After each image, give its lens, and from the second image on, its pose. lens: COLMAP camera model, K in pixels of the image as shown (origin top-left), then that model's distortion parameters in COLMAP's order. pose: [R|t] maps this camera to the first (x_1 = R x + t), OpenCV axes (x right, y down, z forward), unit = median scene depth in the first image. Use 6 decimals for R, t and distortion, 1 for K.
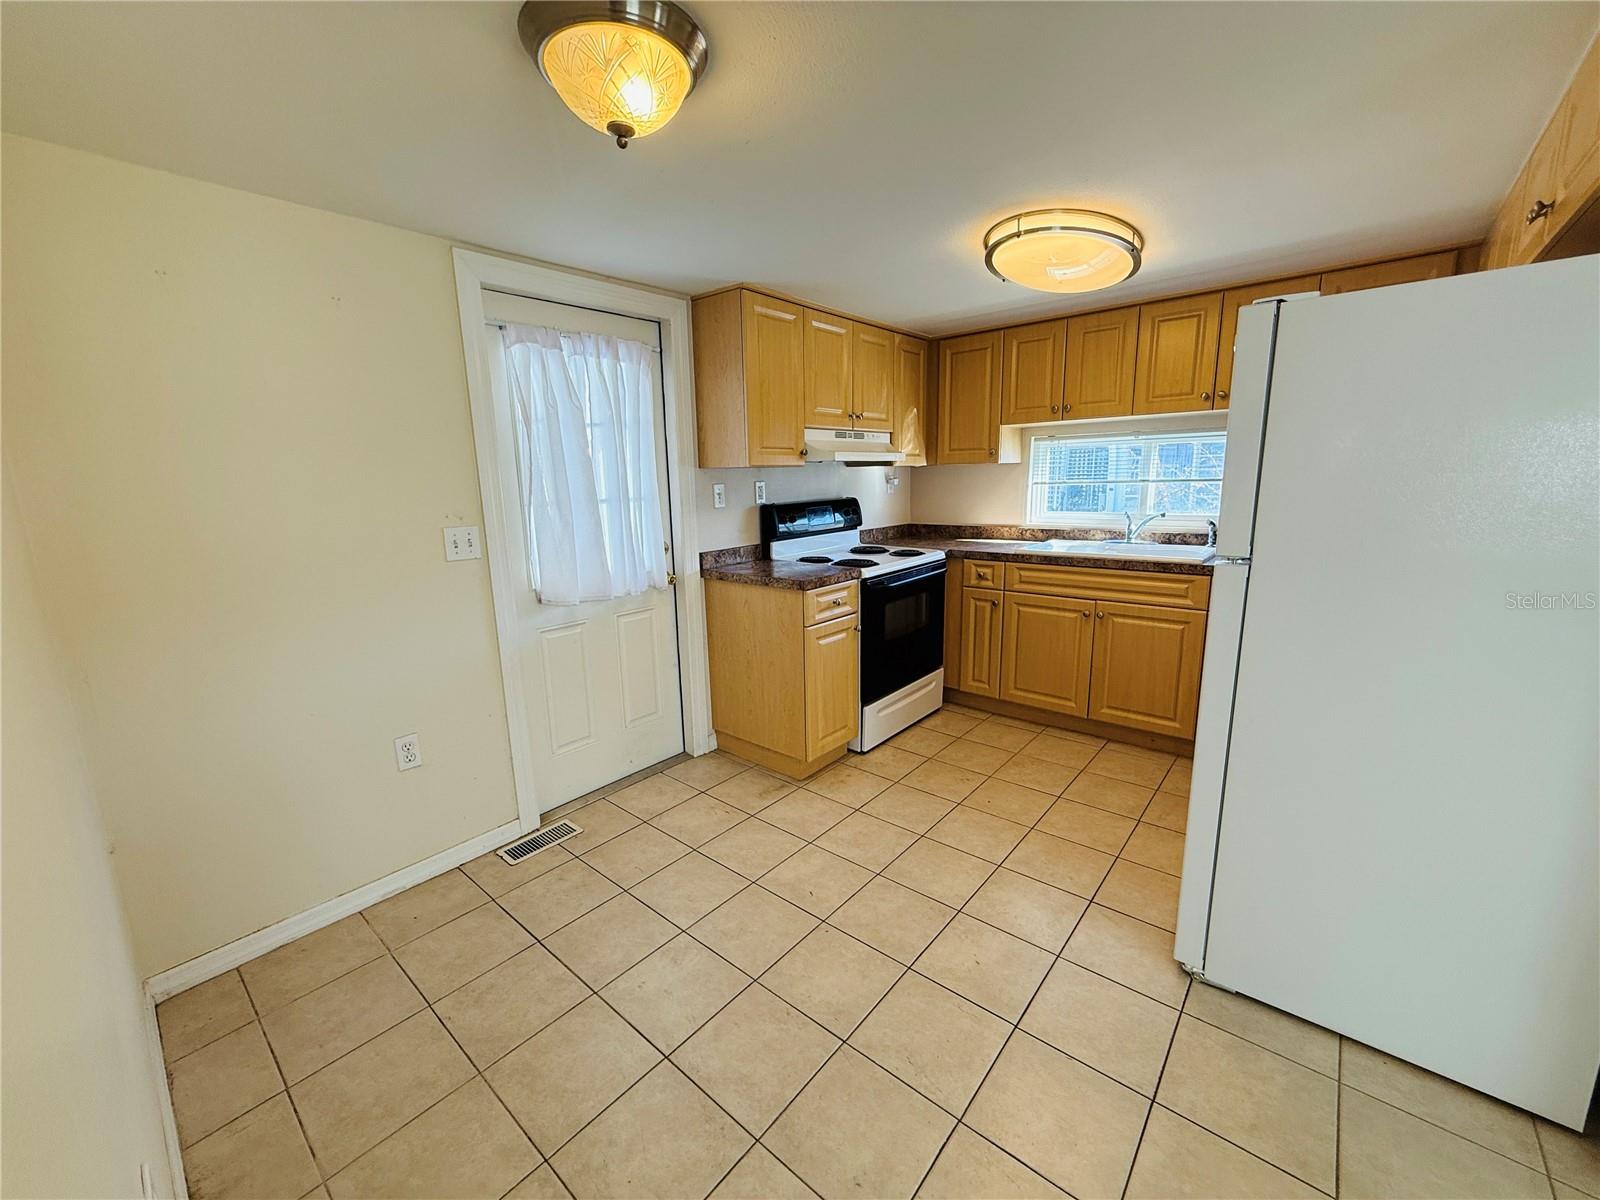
lens RADIAL K [[637.1, 0, 794.6], [0, 637.1, 601.2], [0, 0, 1]] dist [-0.000406, 0.000450]
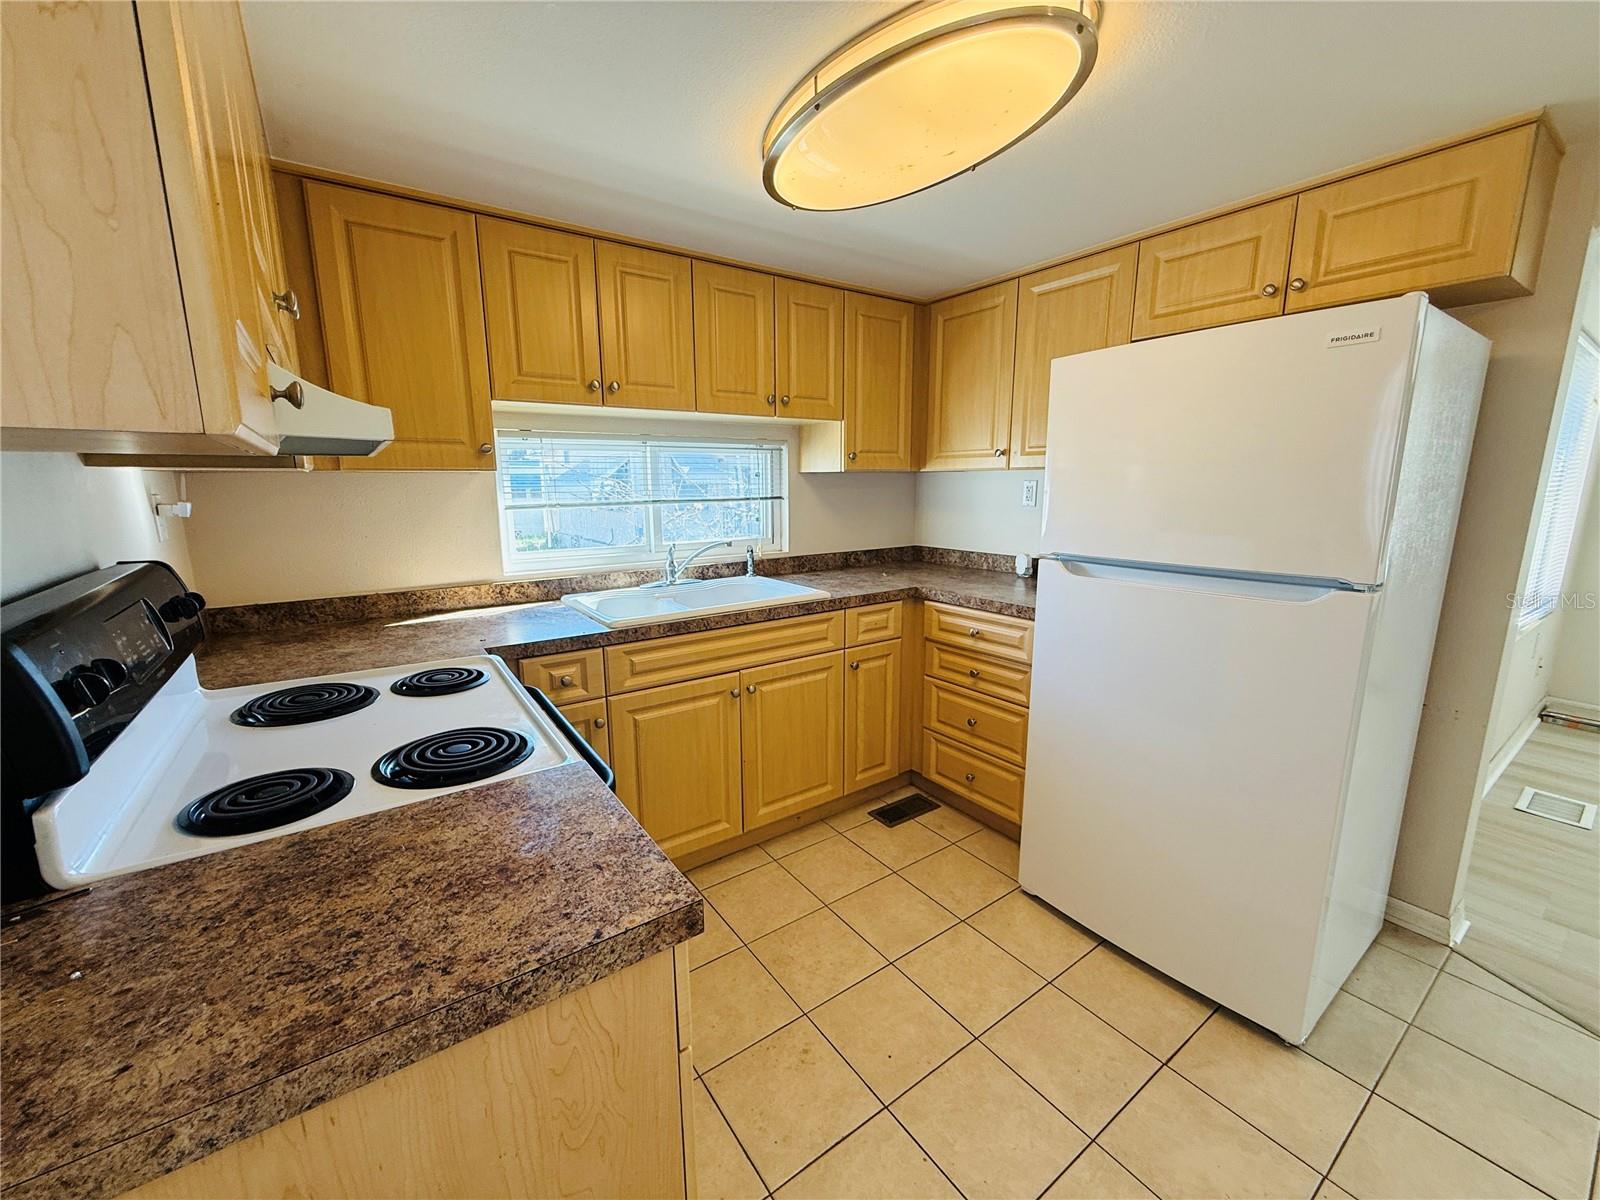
lens RADIAL K [[637.1, 0, 796.0], [0, 637.1, 601.7], [0, 0, 1]] dist [-0.000406, 0.000450]
pose [[0.244215, -0.159463, 0.956520, -0.181058], [0.188893, 0.975315, 0.114369, -0.151620], [-0.951146, 0.152749, 0.268308, 0.777959]]
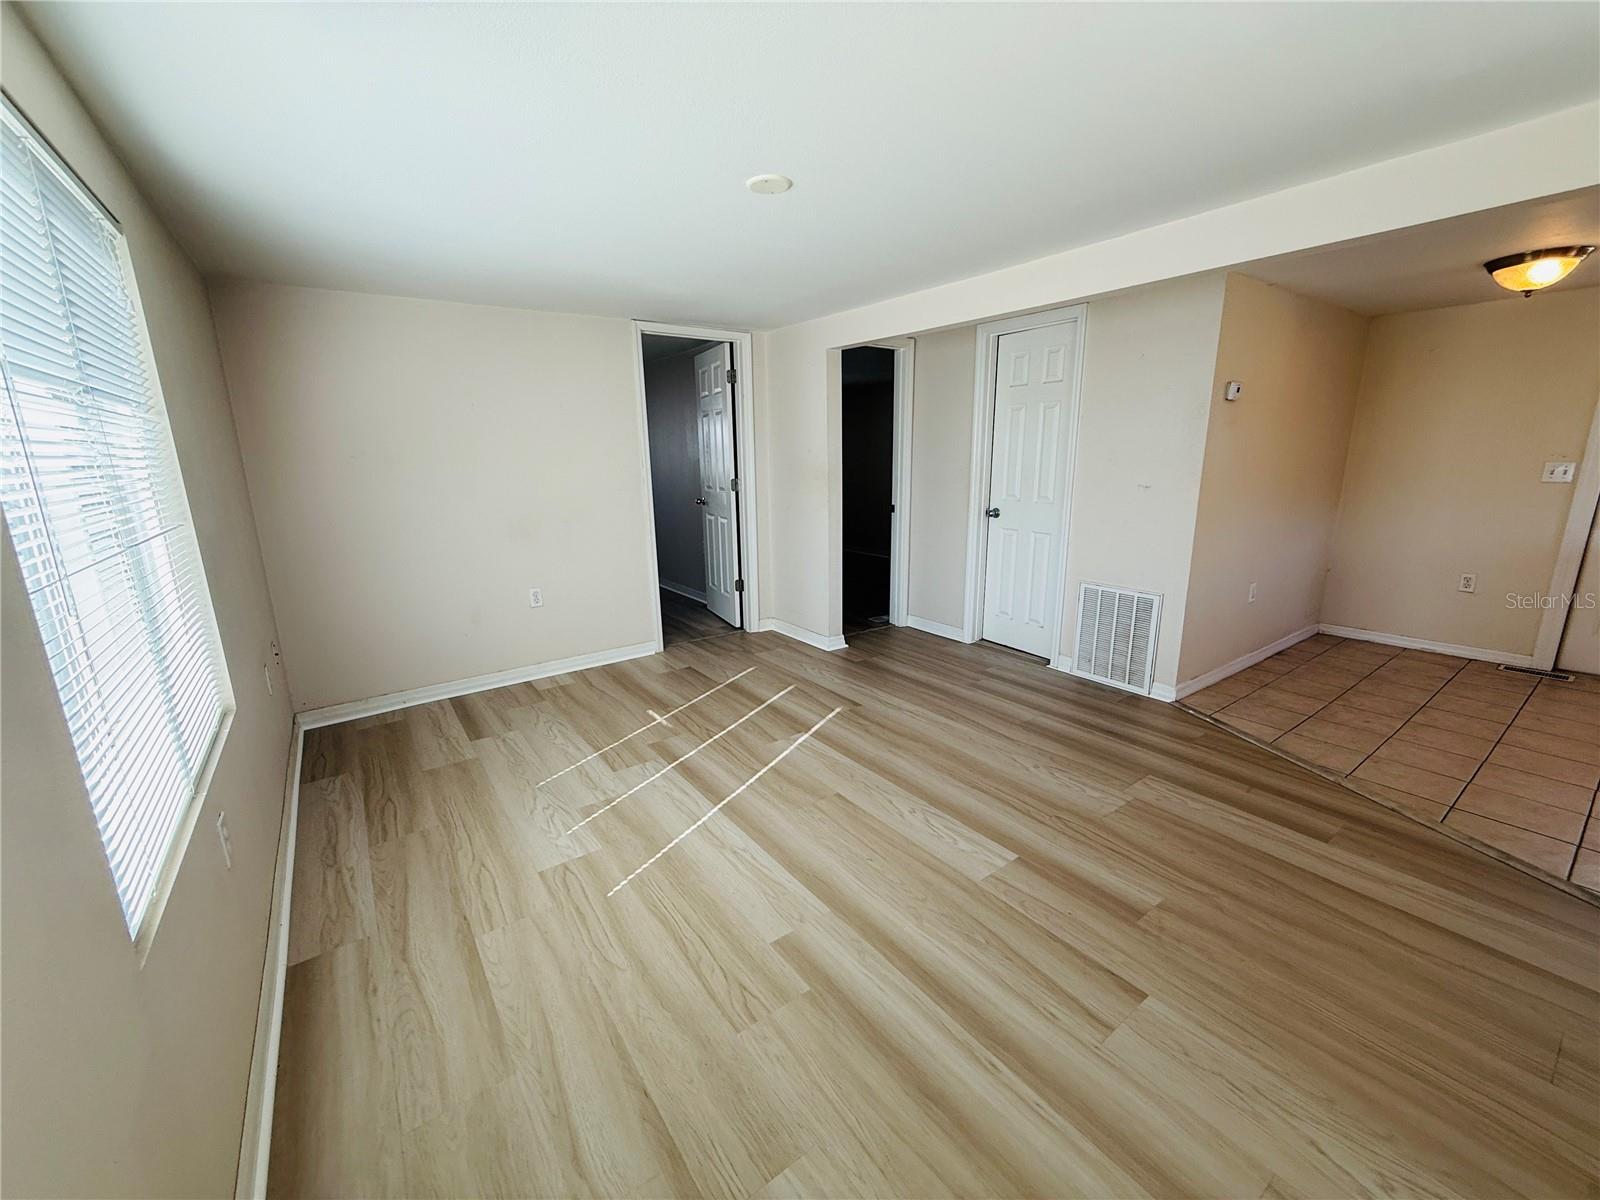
lens RADIAL K [[637.1, 0, 795.6], [0, 637.1, 600.5], [0, 0, 1]] dist [-0.000406, 0.000450]
pose [[-0.233083, 0.248982, -0.940043, 1.167000], [-0.162749, 0.943047, 0.290131, 0.048312], [0.958741, 0.220616, -0.179287, -0.386786]]
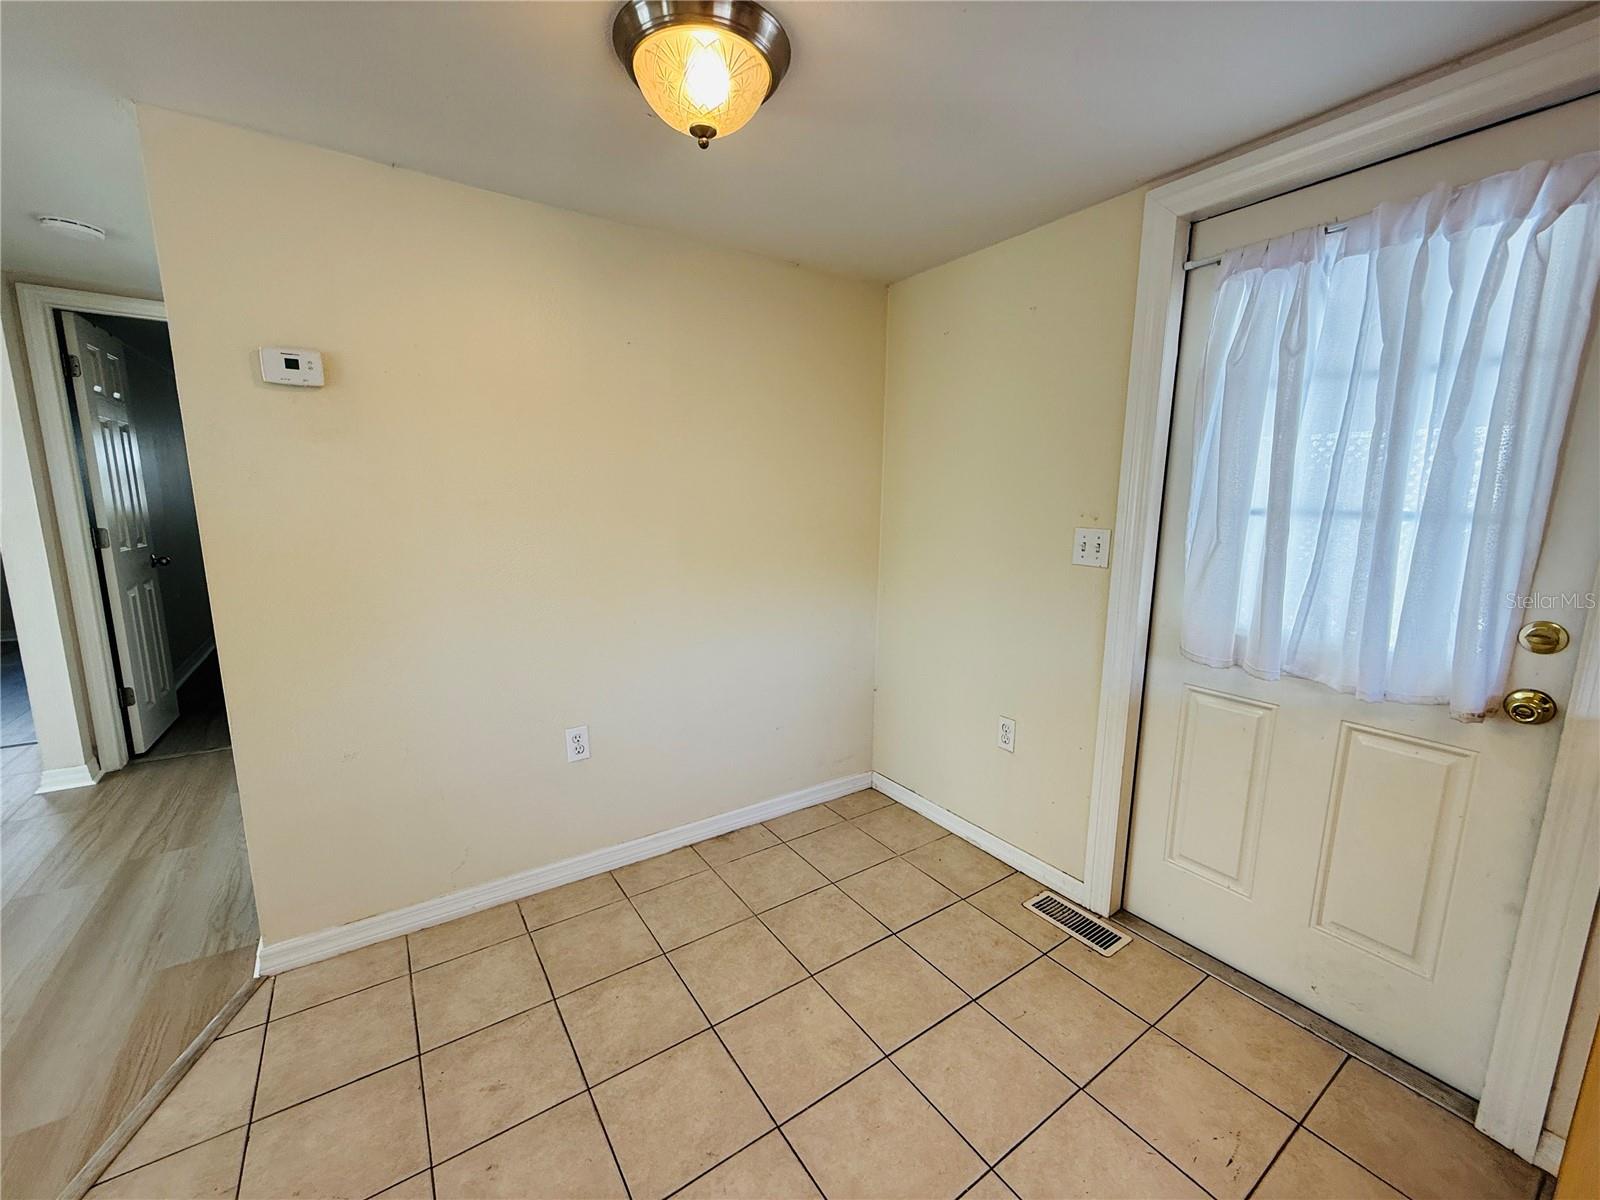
lens RADIAL K [[637.1, 0, 797.0], [0, 637.1, 602.1], [0, 0, 1]] dist [-0.000406, 0.000450]
pose [[-0.260760, 0.181737, -0.948143, 0.321196], [-0.189686, 0.953332, 0.234900, -0.110549], [0.946585, 0.241102, -0.214118, 0.613599]]
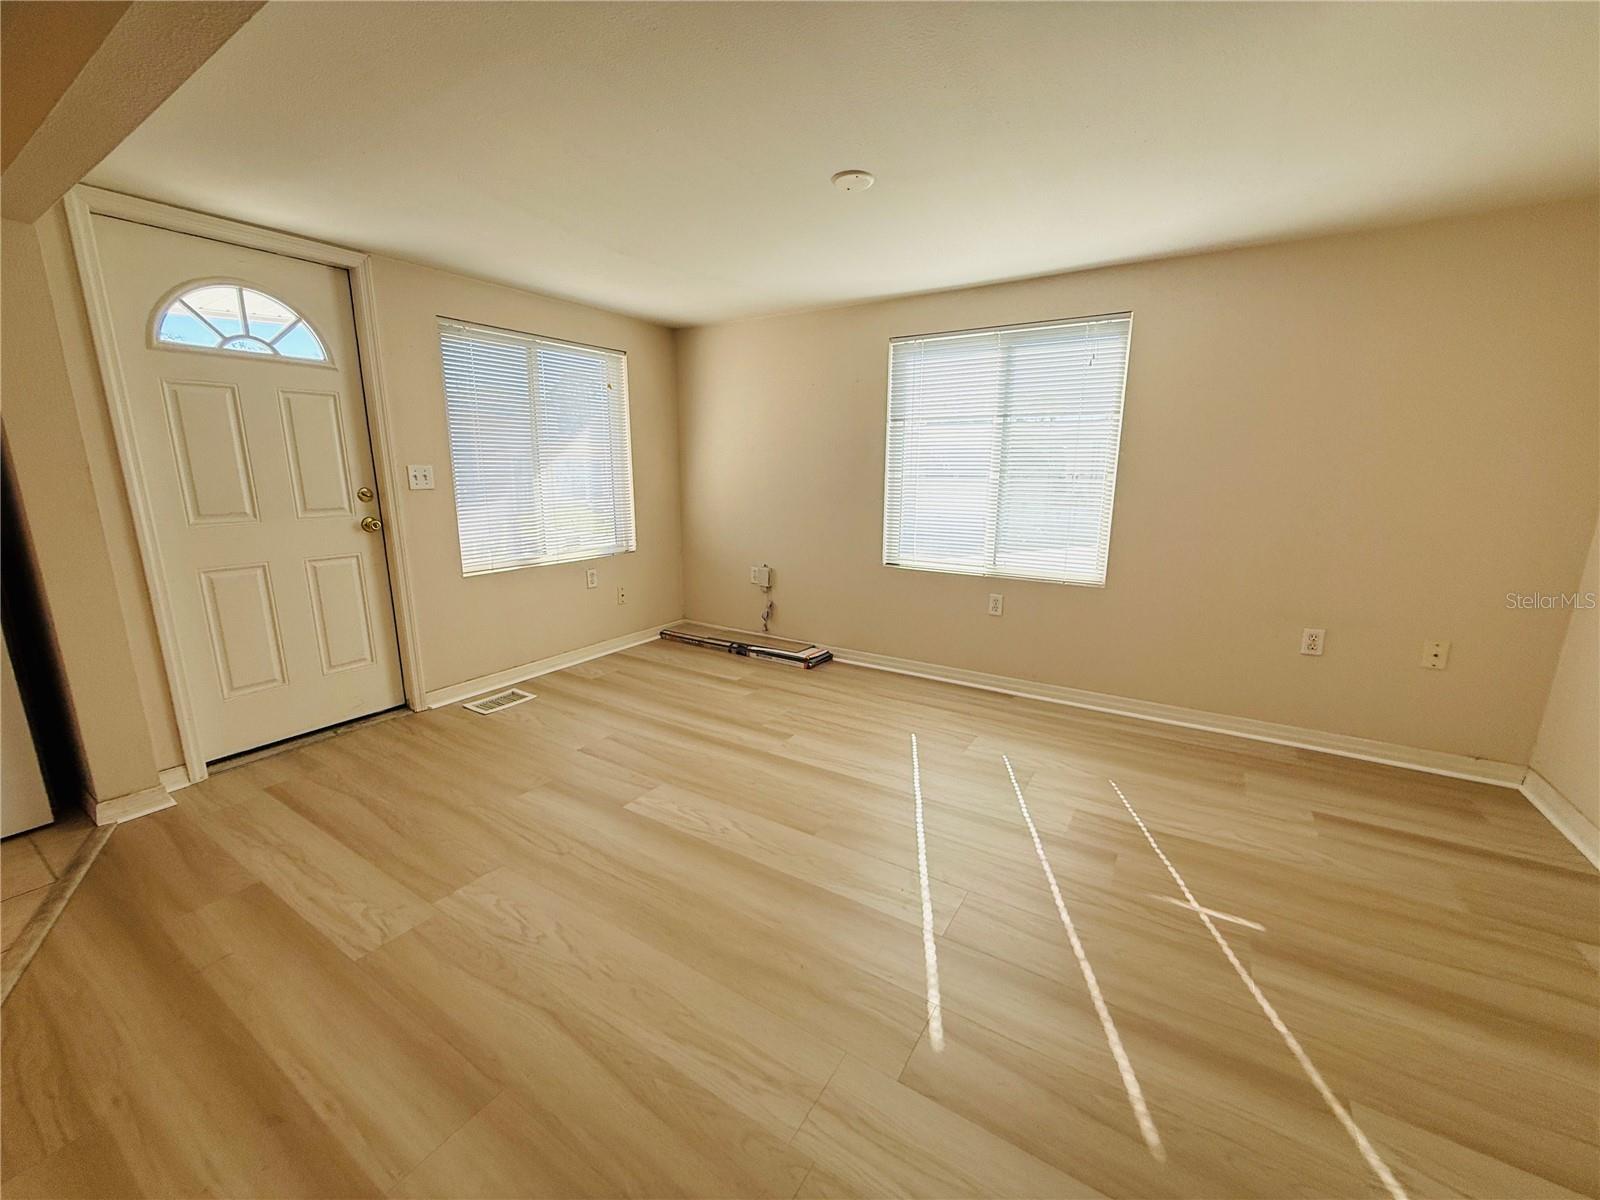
lens RADIAL K [[637.1, 0, 796.8], [0, 637.1, 602.6], [0, 0, 1]] dist [-0.000406, 0.000450]
pose [[-0.138364, -0.188403, 0.972296, -0.265192], [0.191159, 0.958198, 0.212874, 0.122188], [-0.971758, 0.215317, -0.096565, -0.397634]]
